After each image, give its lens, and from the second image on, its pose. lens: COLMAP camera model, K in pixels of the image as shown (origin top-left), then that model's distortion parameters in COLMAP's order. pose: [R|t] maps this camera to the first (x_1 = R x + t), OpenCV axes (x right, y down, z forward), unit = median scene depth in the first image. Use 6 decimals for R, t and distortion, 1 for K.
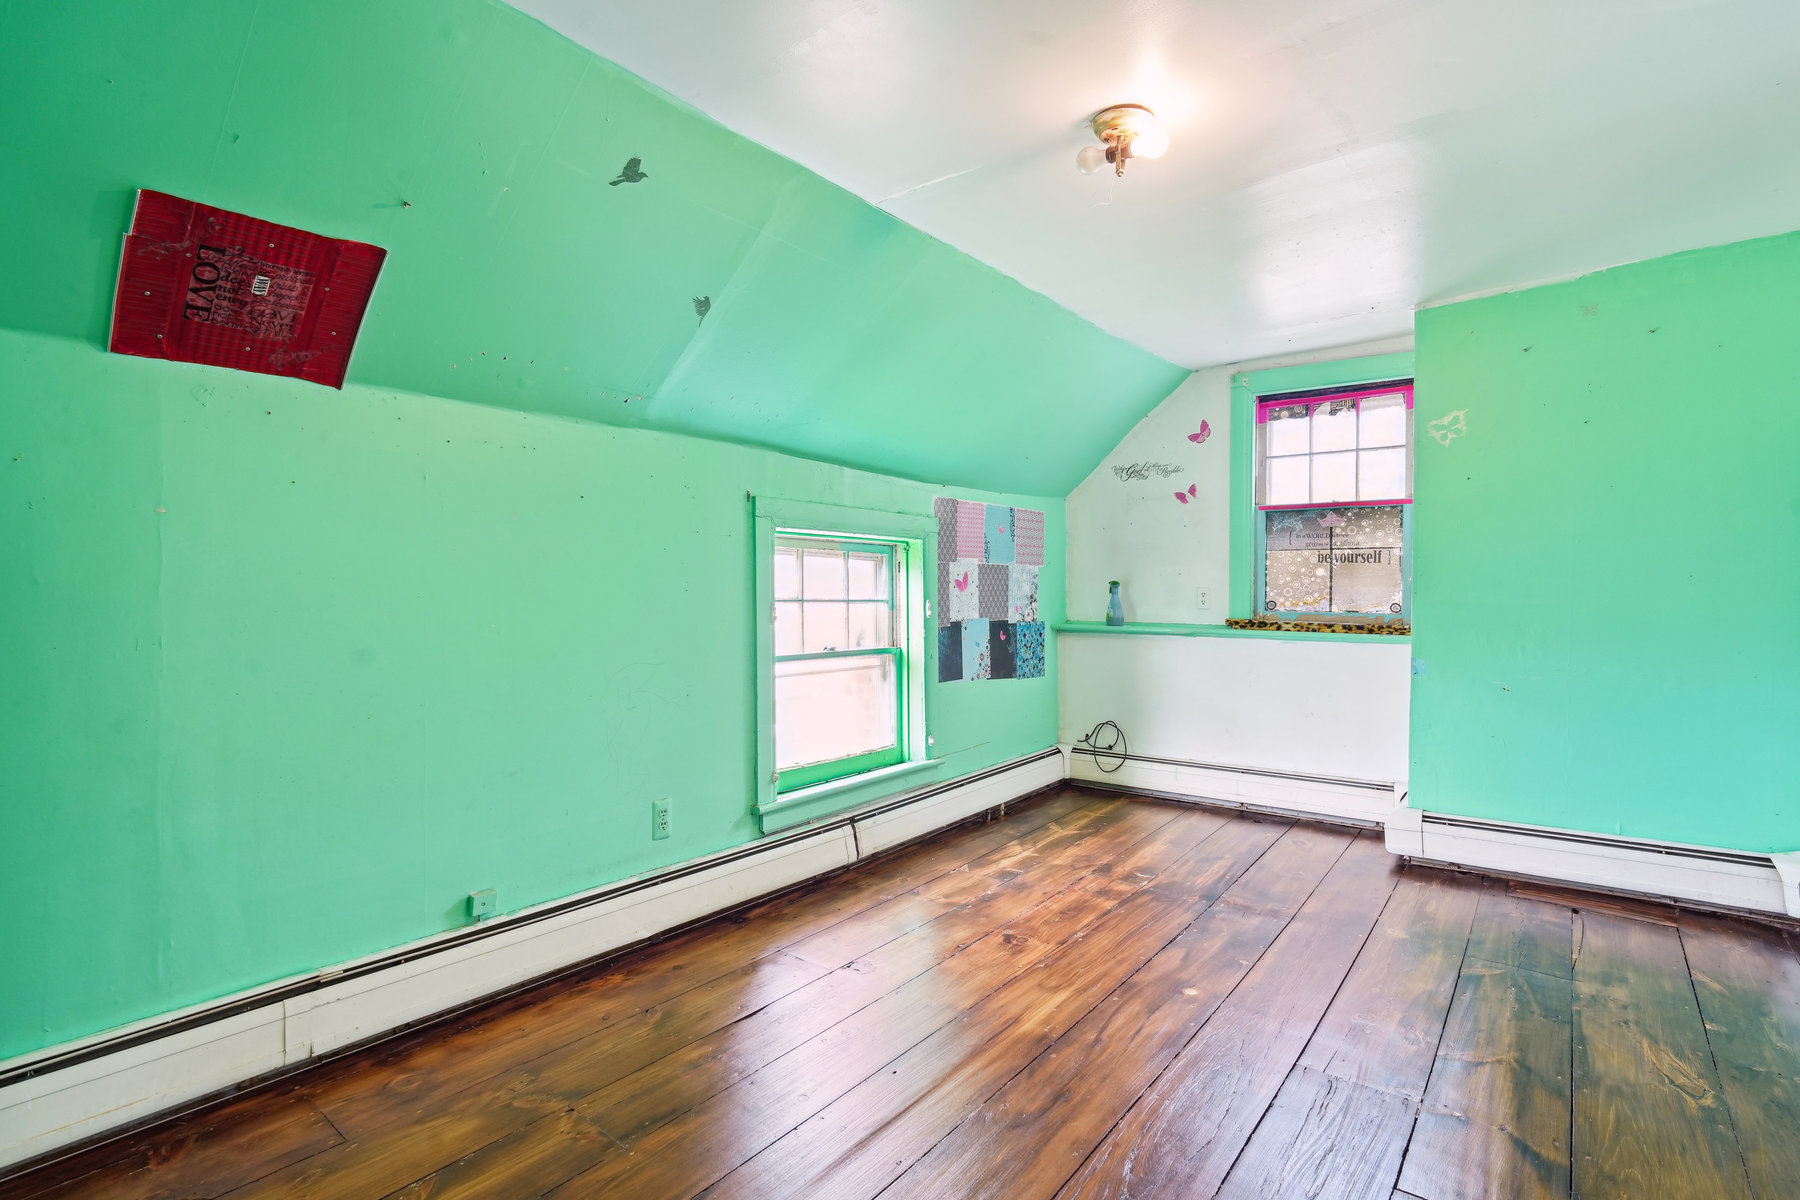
lens RADIAL K [[858.9, 0, 900.0], [0, 858.9, 600.0], [0, 0, 1]] dist [-0.001751, -0.000527]
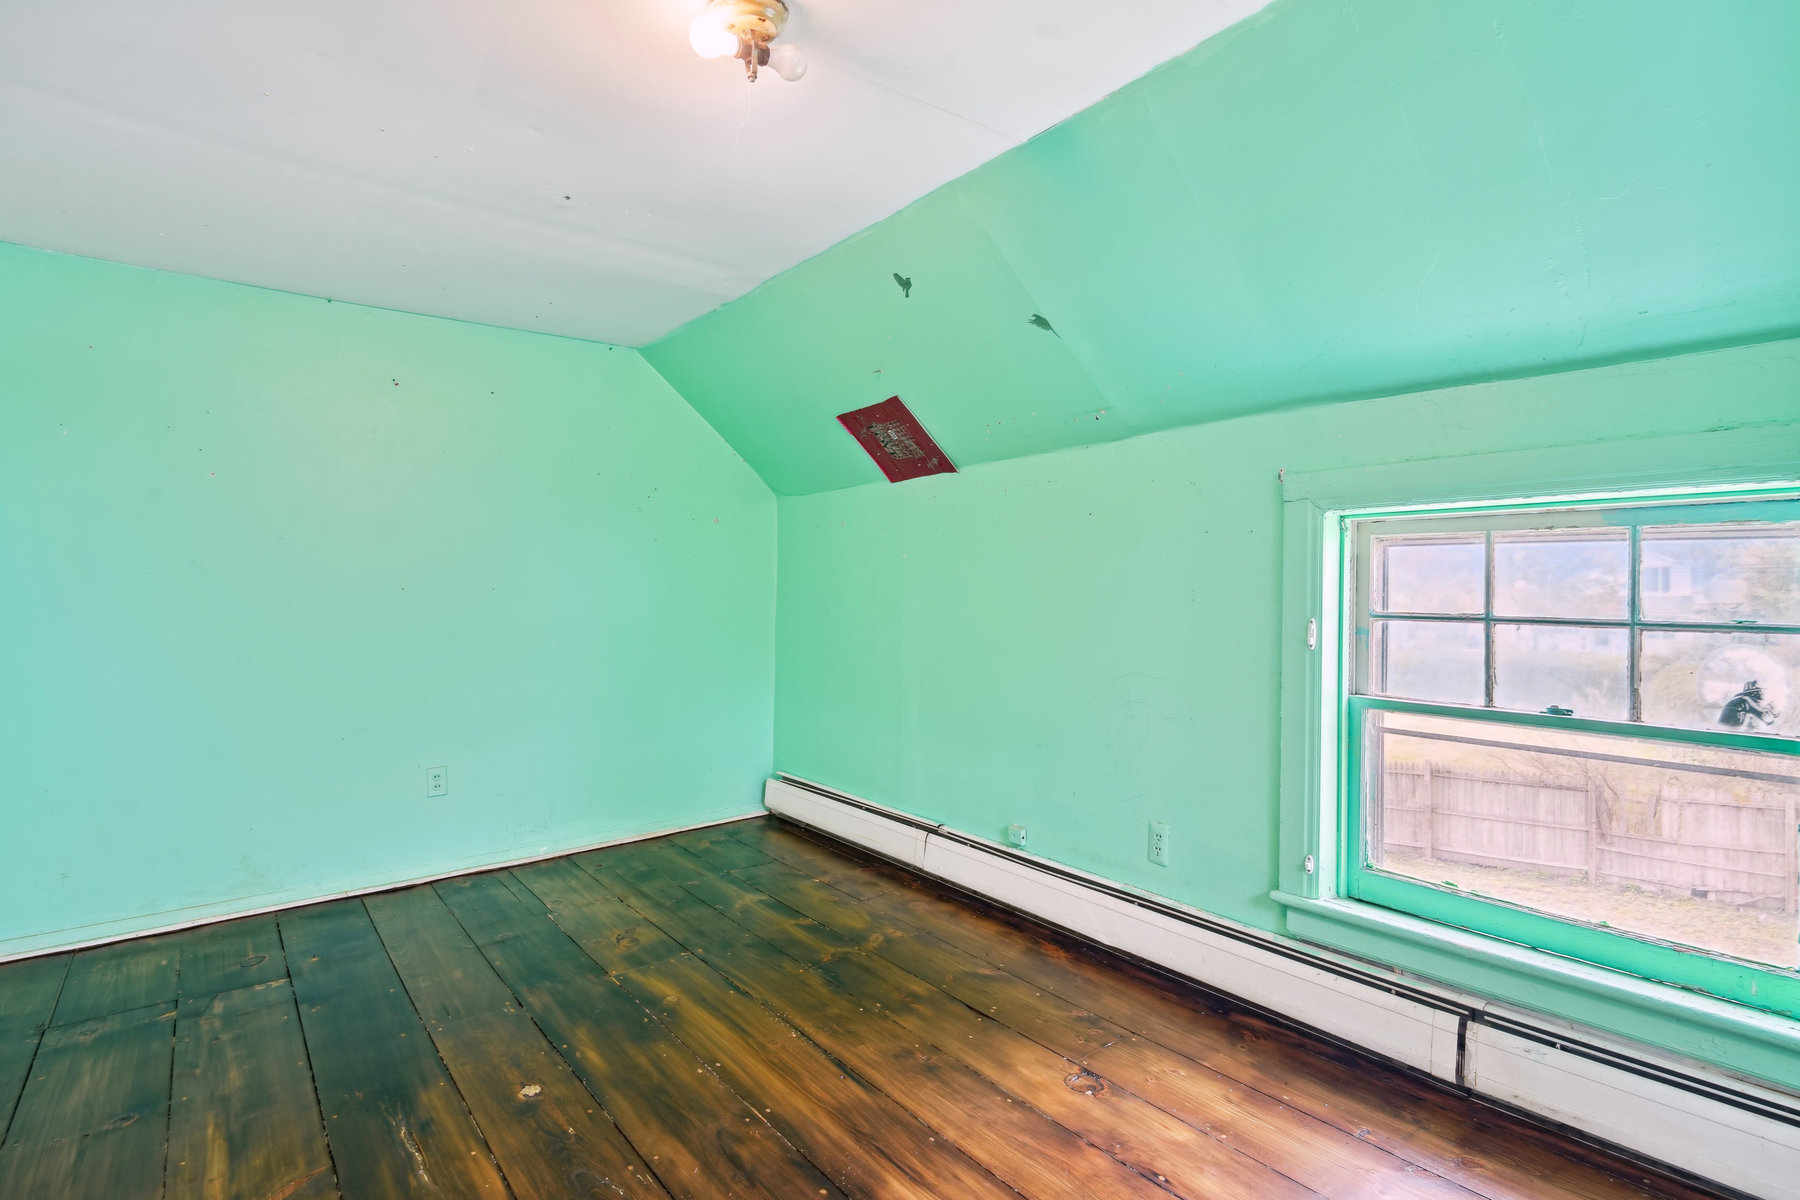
lens RADIAL K [[858.9, 0, 900.0], [0, 858.9, 600.0], [0, 0, 1]] dist [-0.001751, -0.000527]
pose [[-0.219279, 0.007178, -0.975636, 0.649852], [-0.014624, 0.999836, 0.010643, -0.015691], [0.975553, 0.016602, -0.219138, 0.862208]]
